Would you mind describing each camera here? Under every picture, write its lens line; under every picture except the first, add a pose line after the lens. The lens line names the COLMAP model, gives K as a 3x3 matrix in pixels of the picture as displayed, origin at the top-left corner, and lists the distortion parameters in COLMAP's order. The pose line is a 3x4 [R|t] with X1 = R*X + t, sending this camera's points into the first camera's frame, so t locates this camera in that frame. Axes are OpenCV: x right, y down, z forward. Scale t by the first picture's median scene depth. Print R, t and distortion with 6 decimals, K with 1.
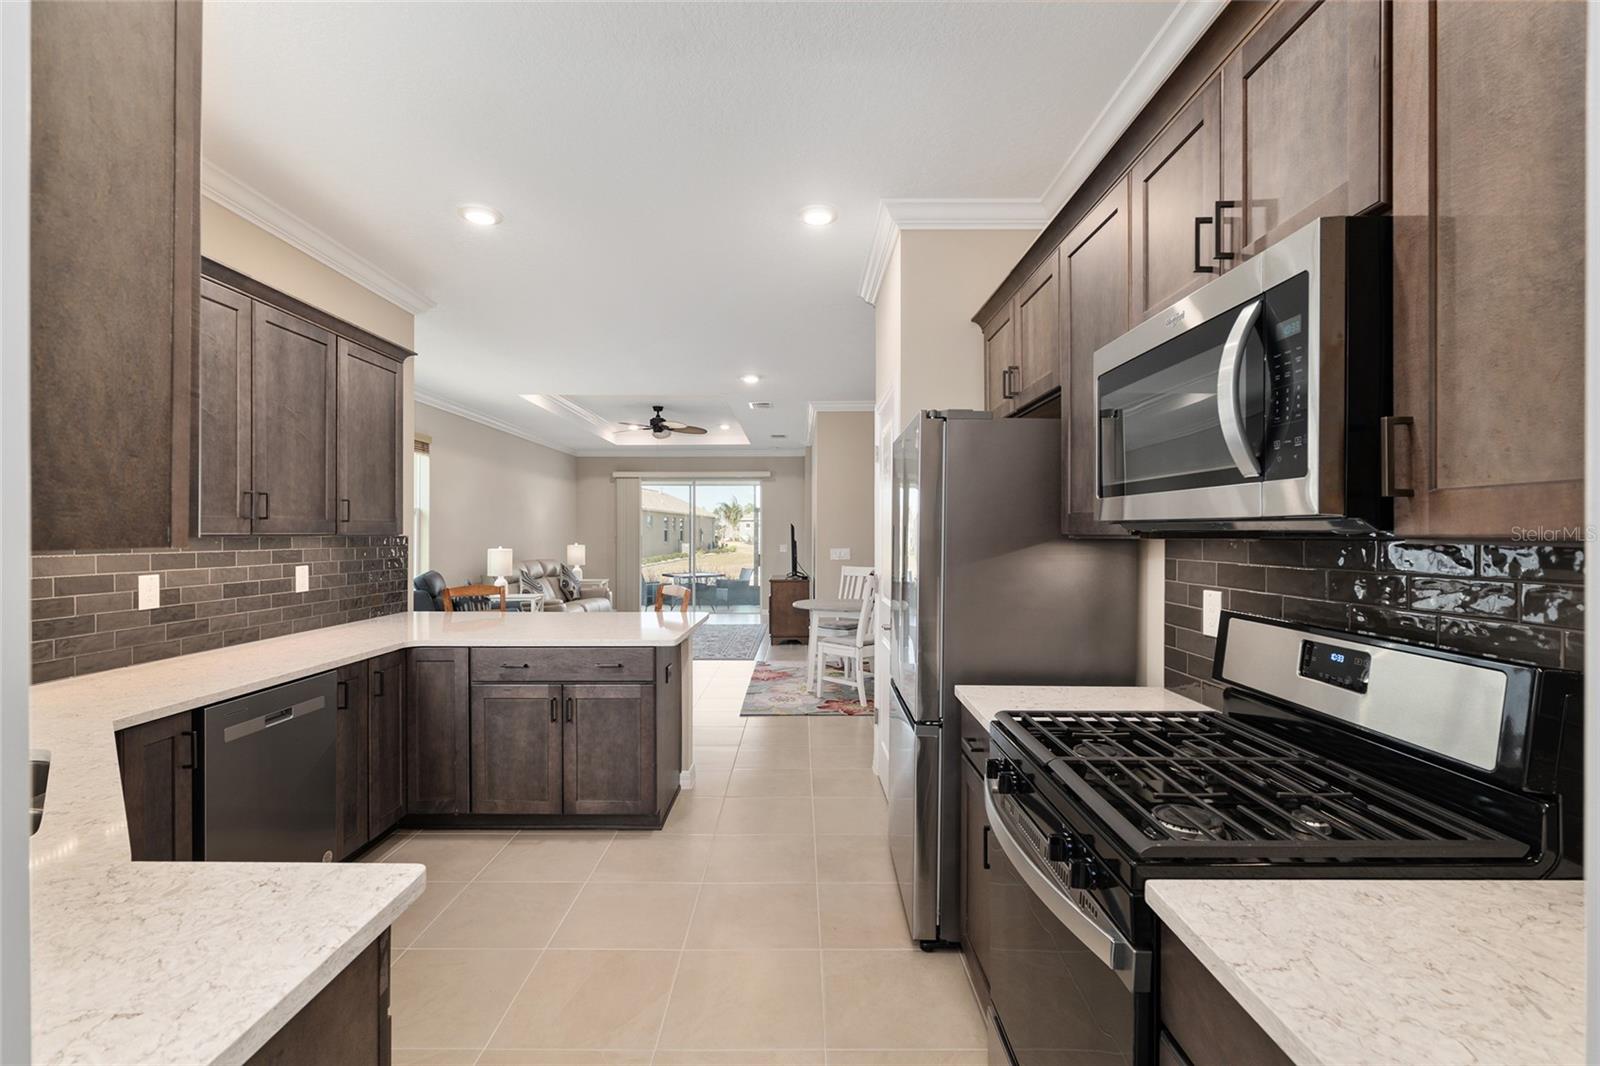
lens RADIAL K [[711.3, 0, 800.0], [0, 711.3, 533.0], [0, 0, 1]] dist [-0.001851, -0.000225]
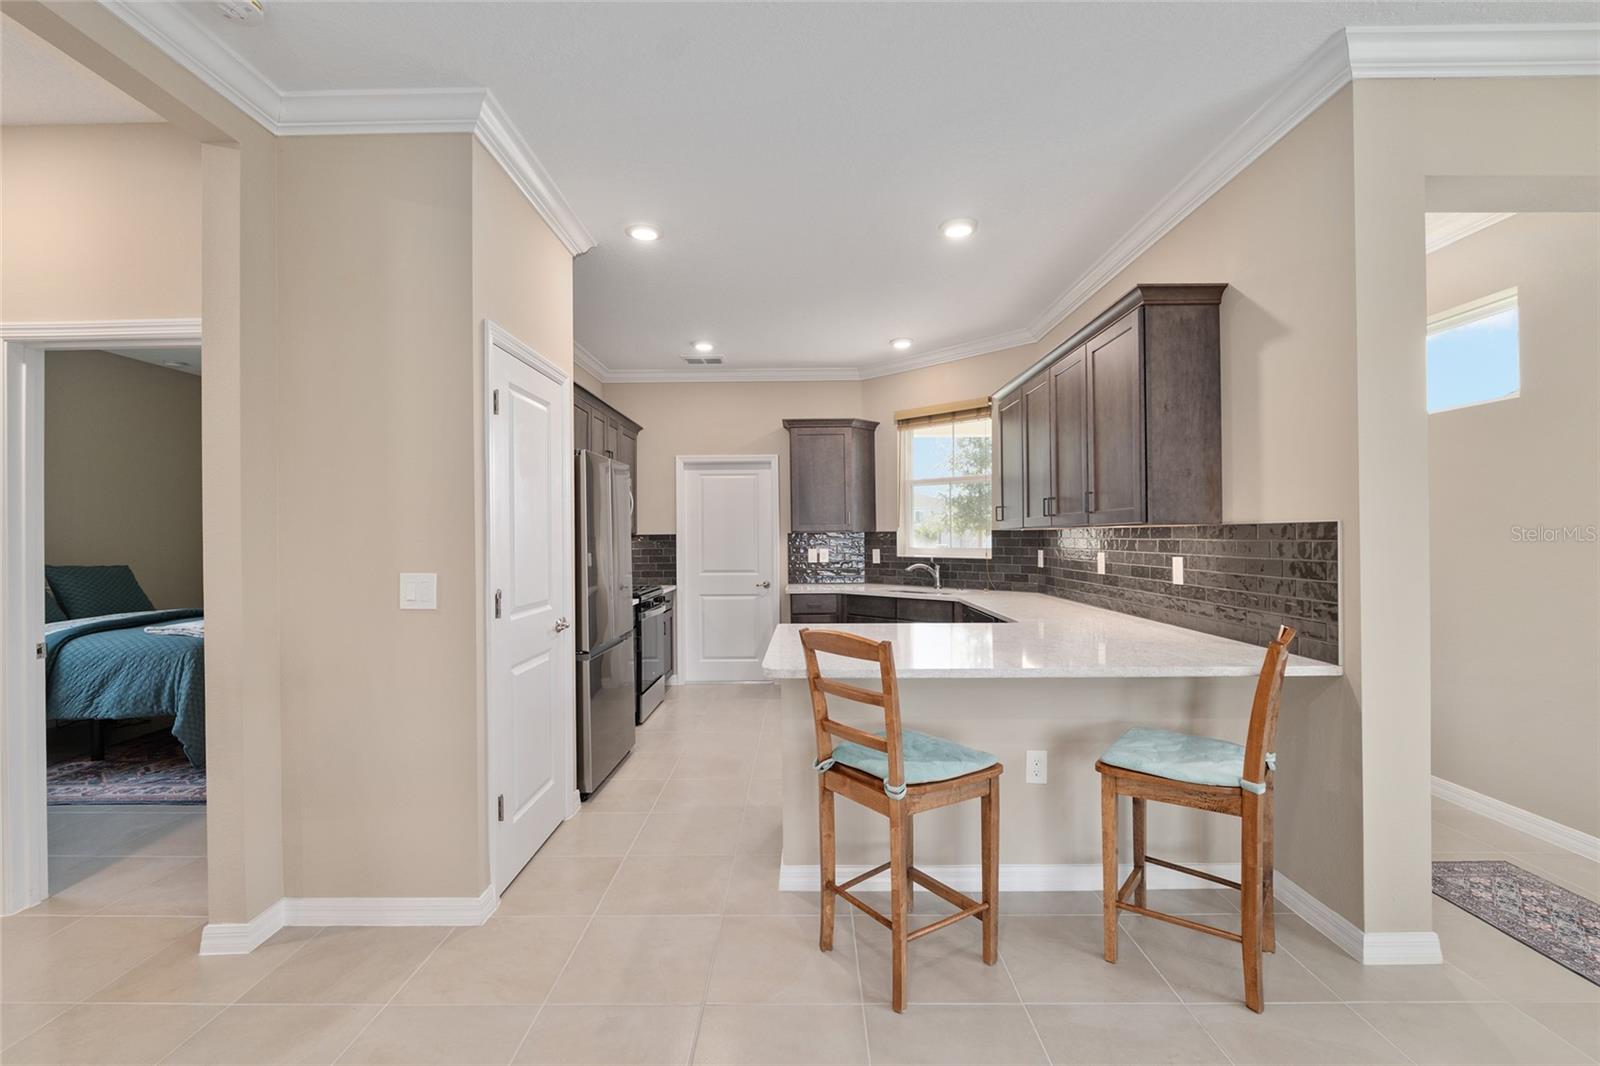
lens RADIAL K [[684.3, 0, 797.5], [0, 684.3, 536.3], [0, 0, 1]] dist [-0.003982, -0.000328]
pose [[-0.999921, 0.007738, 0.009857, -0.165876], [0.007718, 0.999968, -0.002003, 0.013524], [-0.009872, -0.001926, -0.999949, 1.572956]]
